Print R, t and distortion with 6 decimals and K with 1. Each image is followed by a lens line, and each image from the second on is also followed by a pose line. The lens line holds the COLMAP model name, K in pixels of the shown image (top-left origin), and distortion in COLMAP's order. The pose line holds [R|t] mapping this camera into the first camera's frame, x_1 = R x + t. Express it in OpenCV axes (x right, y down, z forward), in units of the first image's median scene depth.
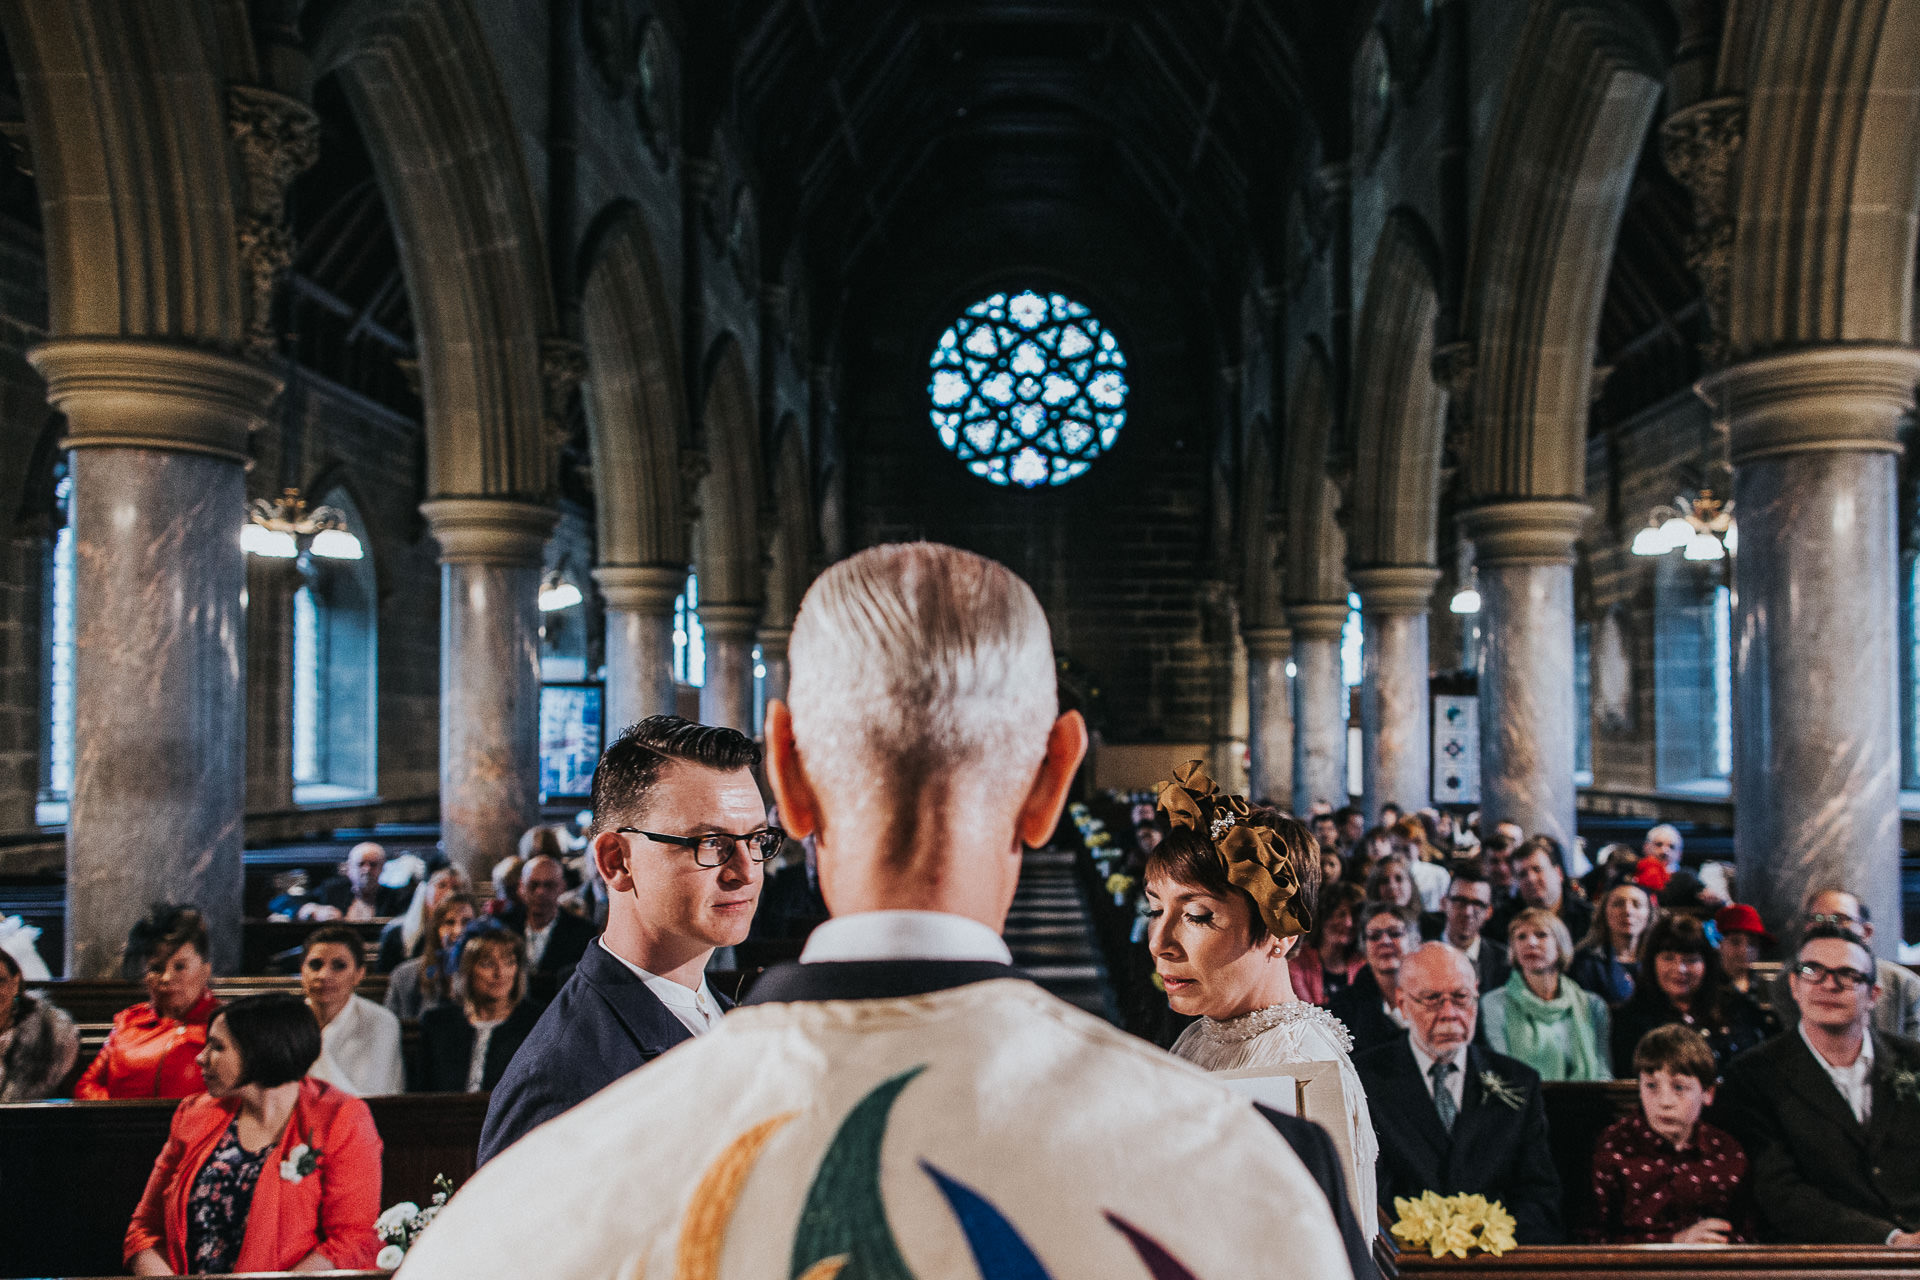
lens RADIAL K [[1467.2, 0, 1081.4], [0, 1467.2, 641.0], [0, 0, 1]] dist [0.004906, -0.005592]
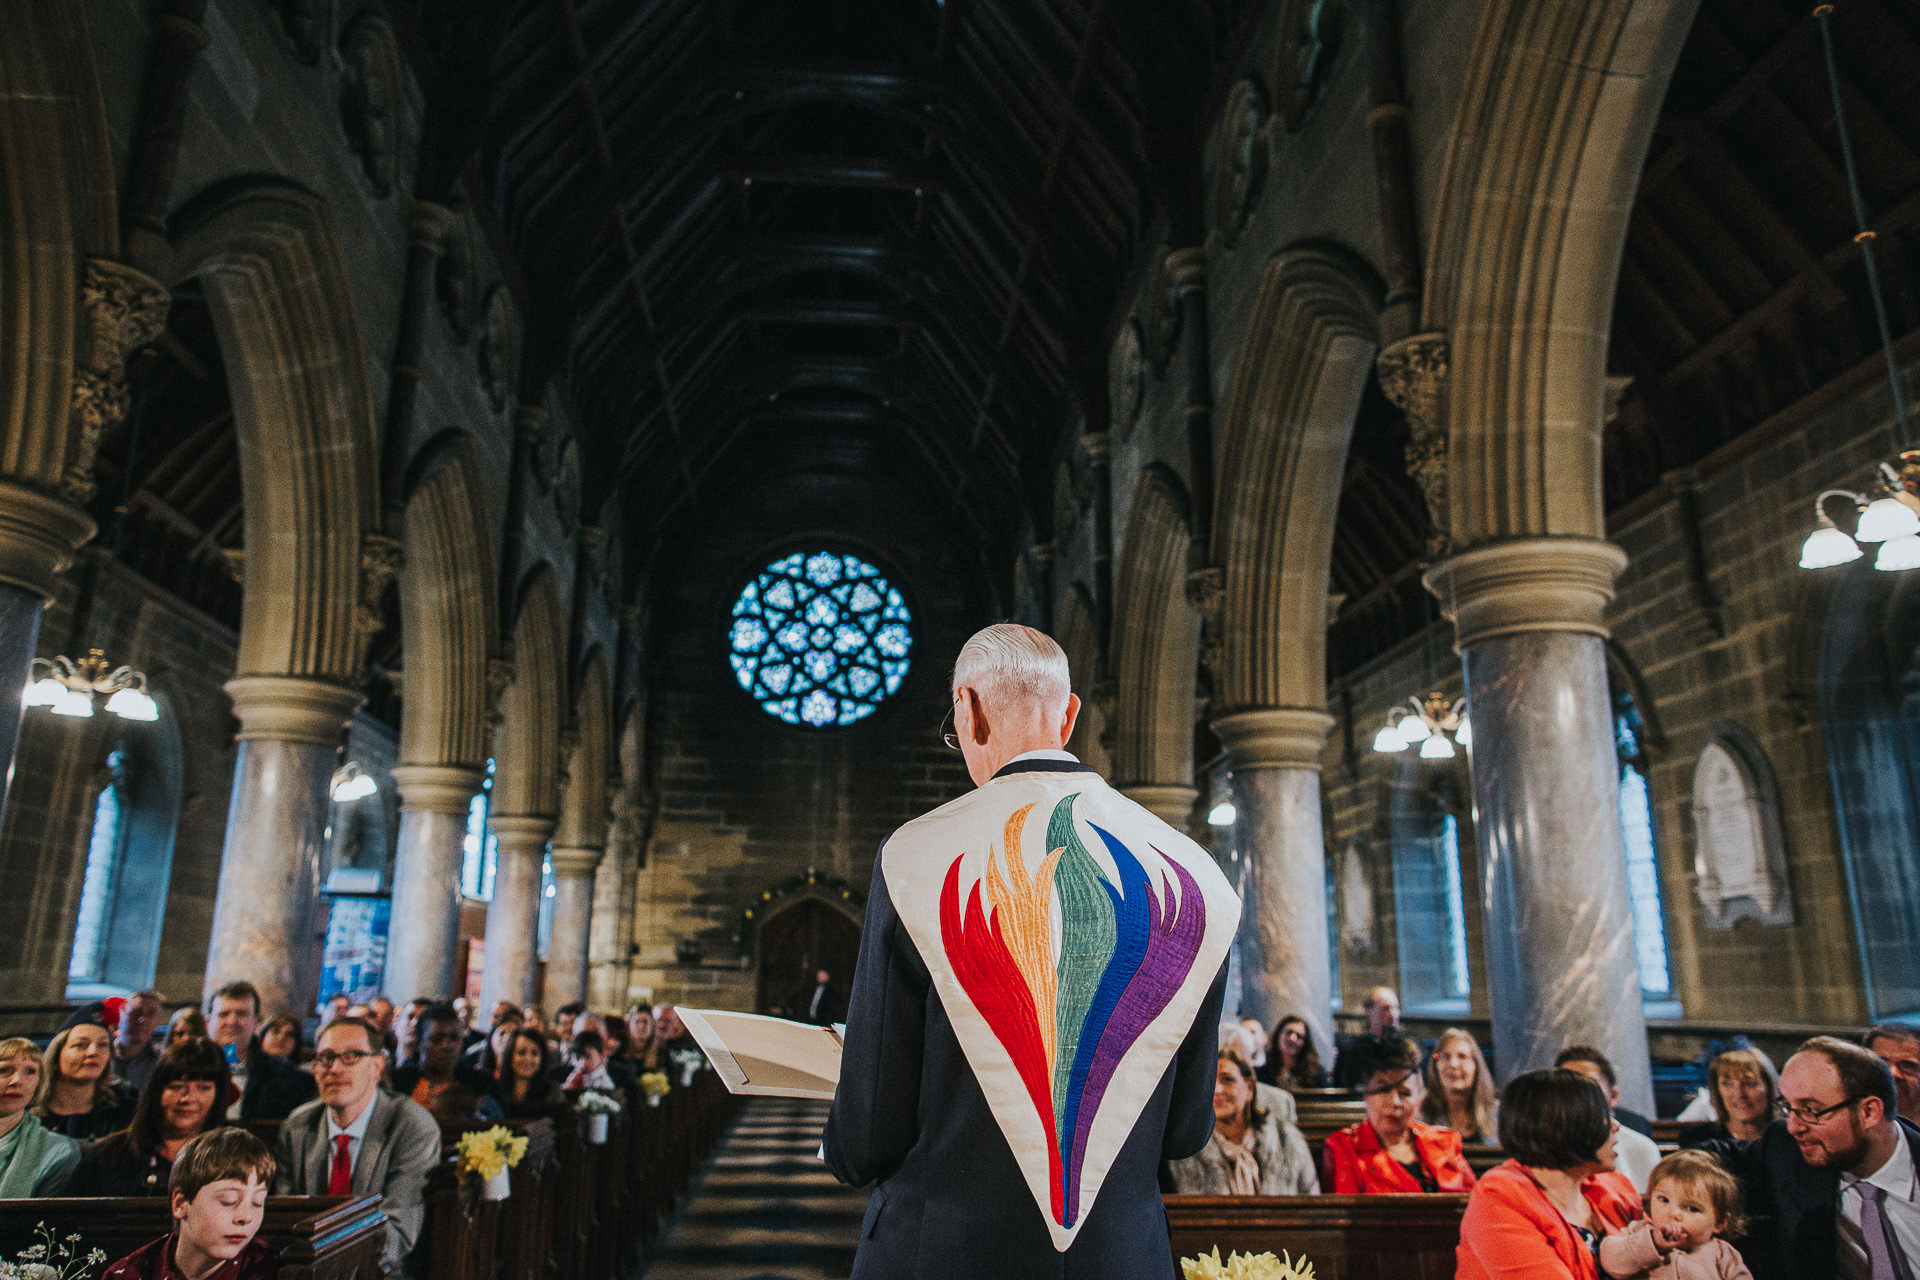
lens RADIAL K [[1302.8, 0, 960.0], [0, 1302.8, 640.0], [0, 0, 1]] dist [-0.058044, 0.049858]
pose [[0.997613, 0.029364, 0.062500, 0.009821], [-0.014056, 0.972484, -0.232545, 0.079466], [-0.067609, 0.231112, 0.970575, 0.072436]]
